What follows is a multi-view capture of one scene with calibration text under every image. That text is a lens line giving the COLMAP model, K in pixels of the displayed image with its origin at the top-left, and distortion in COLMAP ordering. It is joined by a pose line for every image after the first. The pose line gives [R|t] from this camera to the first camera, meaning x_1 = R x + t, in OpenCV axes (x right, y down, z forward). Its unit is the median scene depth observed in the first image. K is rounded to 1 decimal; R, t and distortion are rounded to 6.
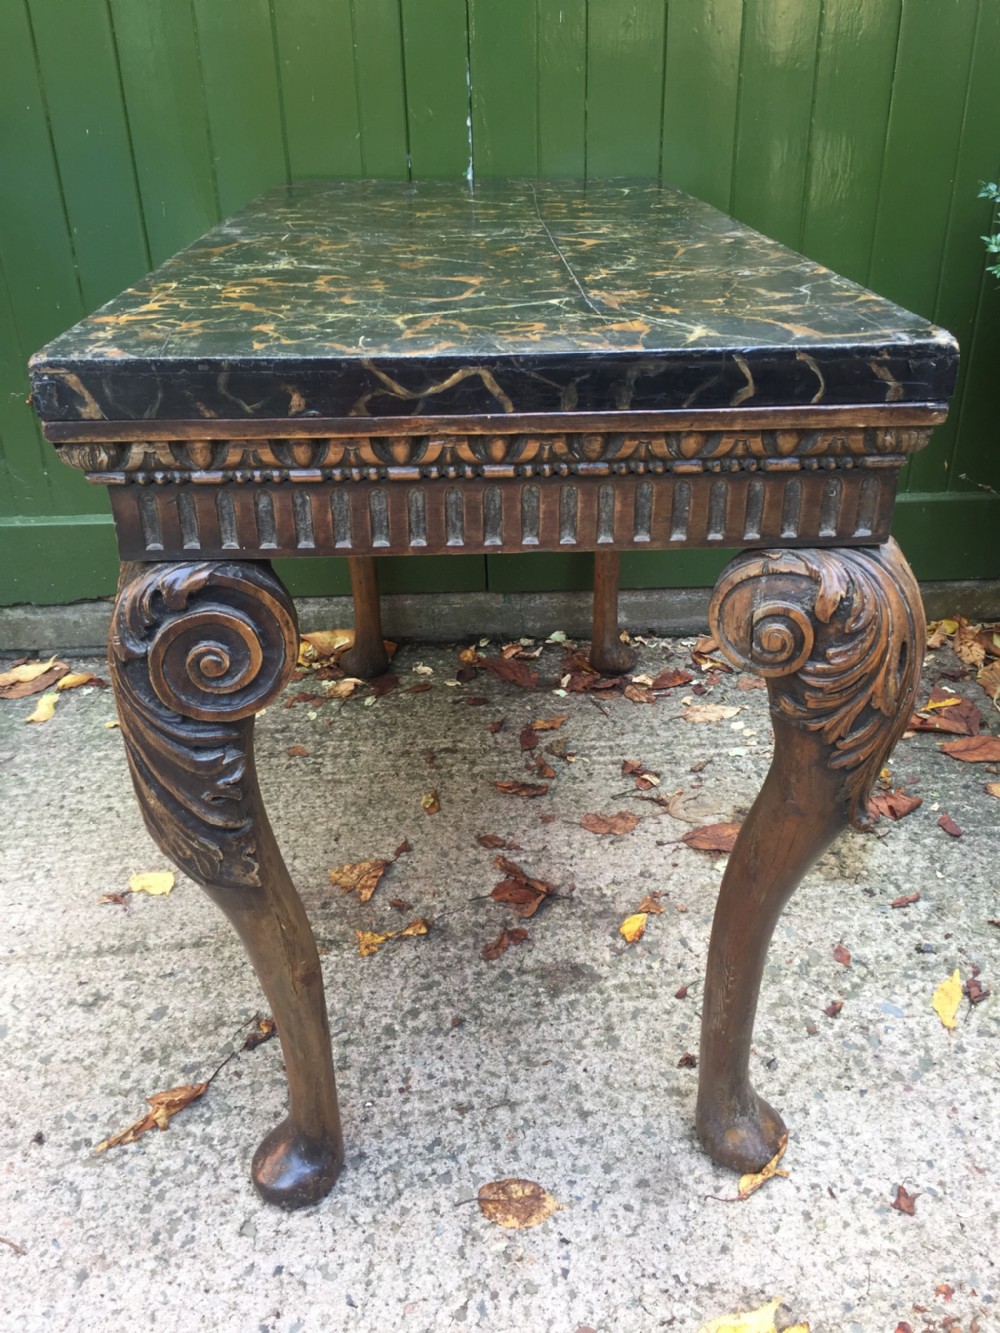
lens RADIAL K [[1161.7, 0, 497.9], [0, 1161.7, 673.5], [0, 0, 1]] dist [0.085777, -0.128885]
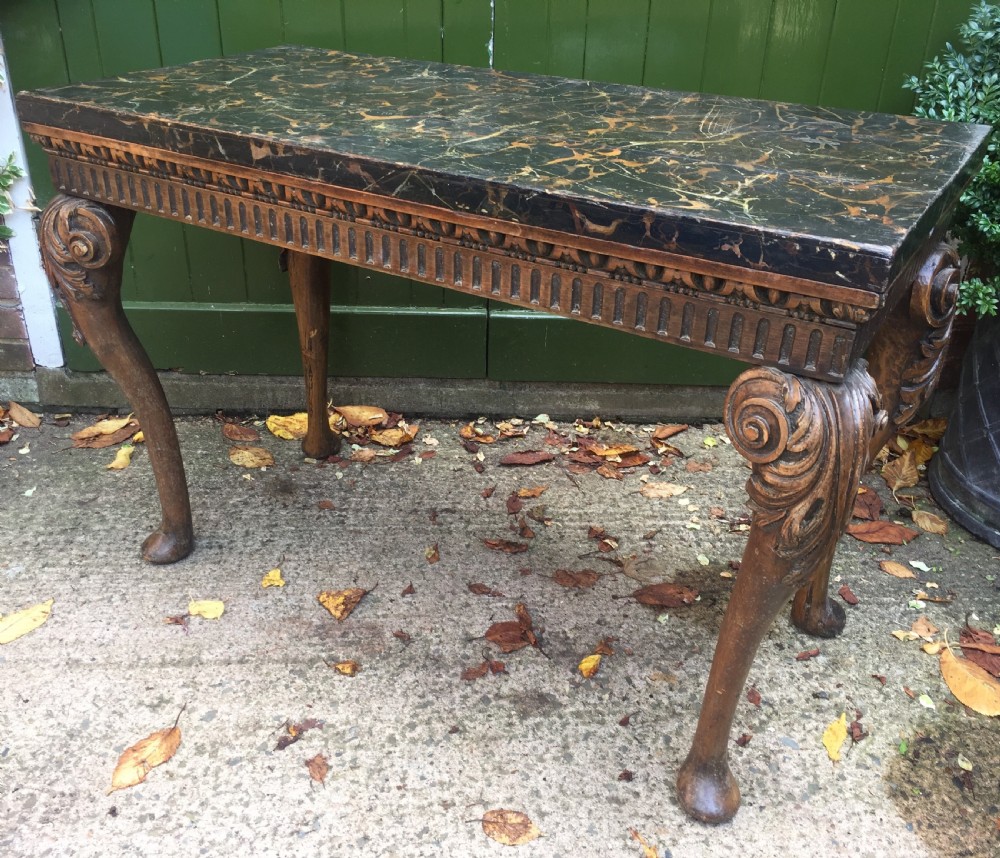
lens RADIAL K [[994.7, 0, 490.8], [0, 994.7, 432.3], [0, 0, 1]] dist [0.087445, -0.126132]
pose [[0.998683, 0.051310, -0.000048, -0.002068], [-0.051306, 0.998613, 0.011842, -0.032867], [0.000655, -0.011824, 0.999930, -0.058039]]
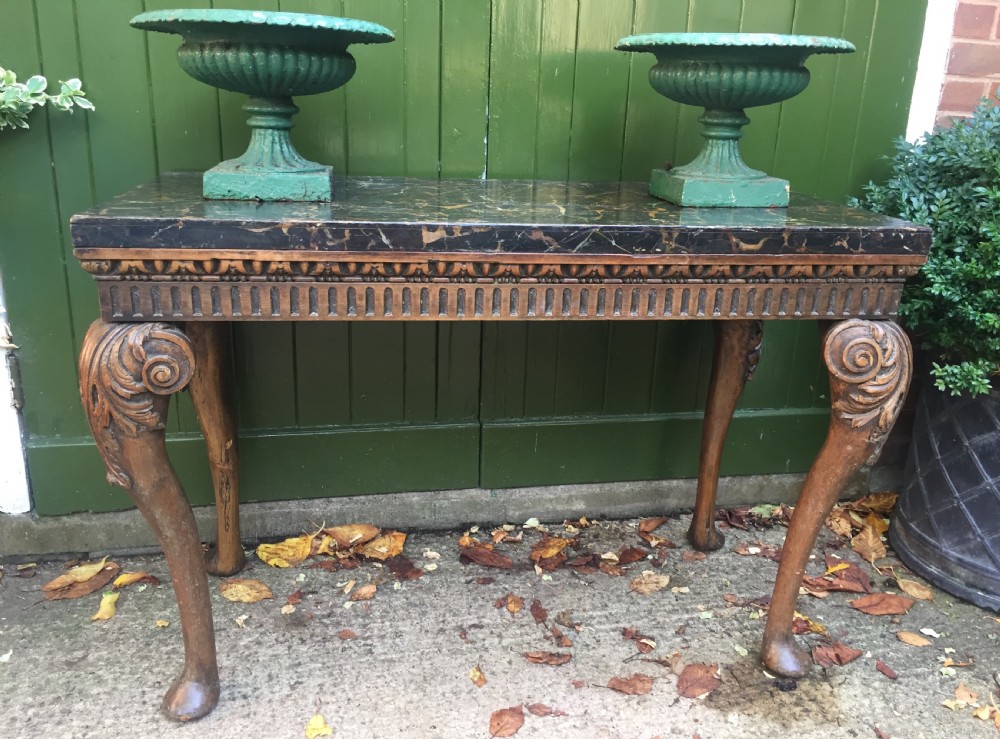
lens RADIAL K [[871.7, 0, 504.9], [0, 871.7, 378.1], [0, 0, 1]] dist [0.091470, -0.138393]
pose [[0.981969, -0.003105, 0.189018, -0.191245], [0.034951, 0.985610, -0.165381, -0.036813], [-0.185785, 0.169005, 0.967947, 0.079033]]
